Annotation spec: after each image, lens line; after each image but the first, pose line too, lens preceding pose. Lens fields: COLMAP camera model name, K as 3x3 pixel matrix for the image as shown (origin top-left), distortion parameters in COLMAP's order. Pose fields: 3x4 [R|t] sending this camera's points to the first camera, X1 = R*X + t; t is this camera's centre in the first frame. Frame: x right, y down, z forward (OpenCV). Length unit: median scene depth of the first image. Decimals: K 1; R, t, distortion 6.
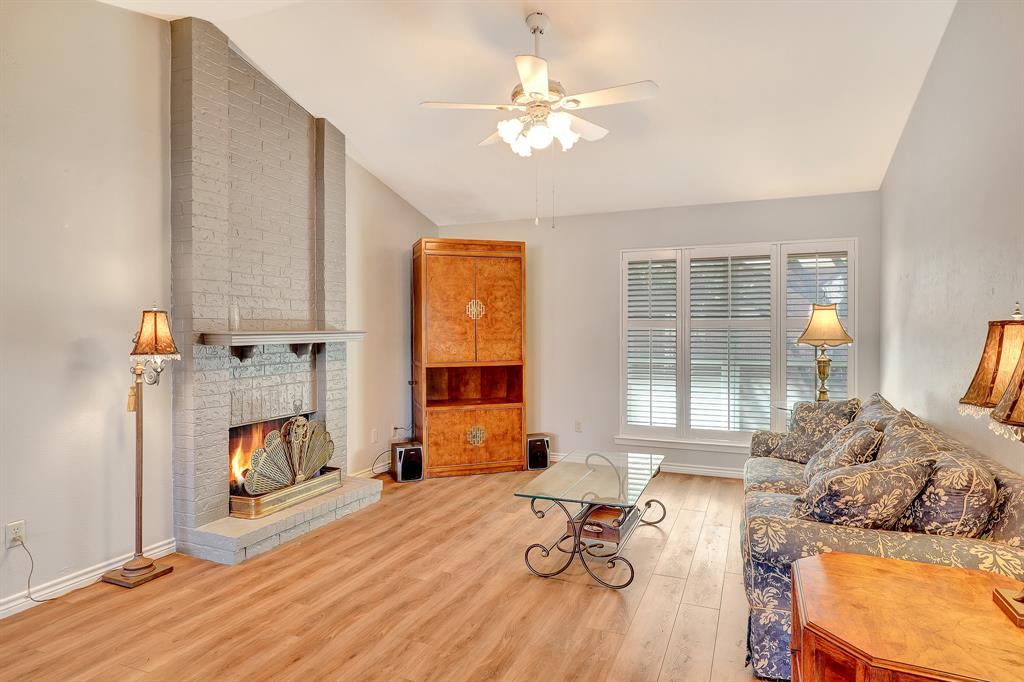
lens RADIAL K [[570.6, 0, 504.8], [0, 570.6, 344.4], [0, 0, 1]] dist [-0.016108, 0.004783]
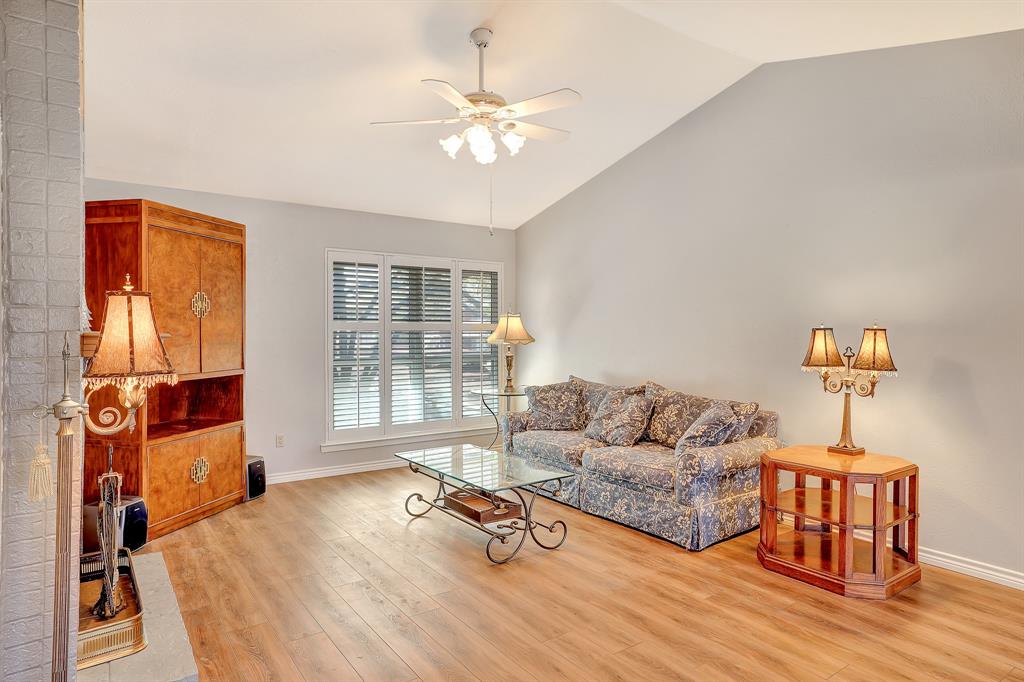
lens RADIAL K [[595.0, 0, 506.7], [0, 595.0, 337.0], [0, 0, 1]] dist [-0.009792, 0.002552]
pose [[0.537549, -0.004229, 0.843222, -0.519316], [0.019572, 0.999781, -0.007462, -0.004006], [-0.843005, 0.020515, 0.537514, 0.232522]]
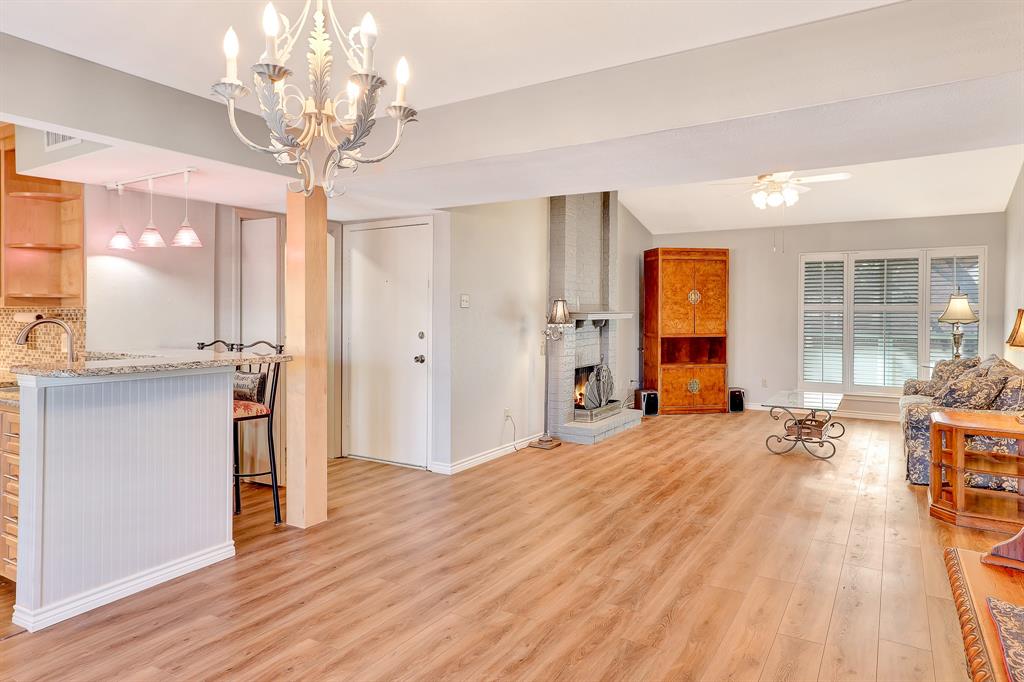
lens RADIAL K [[595.0, 0, 533.0], [0, 595.0, 320.5], [0, 0, 1]] dist [-0.009792, 0.002552]
pose [[0.990915, 0.006802, -0.134320, -0.258647], [-0.008178, 0.999920, -0.009694, 0.015340], [0.134243, 0.010704, 0.990891, -0.538991]]
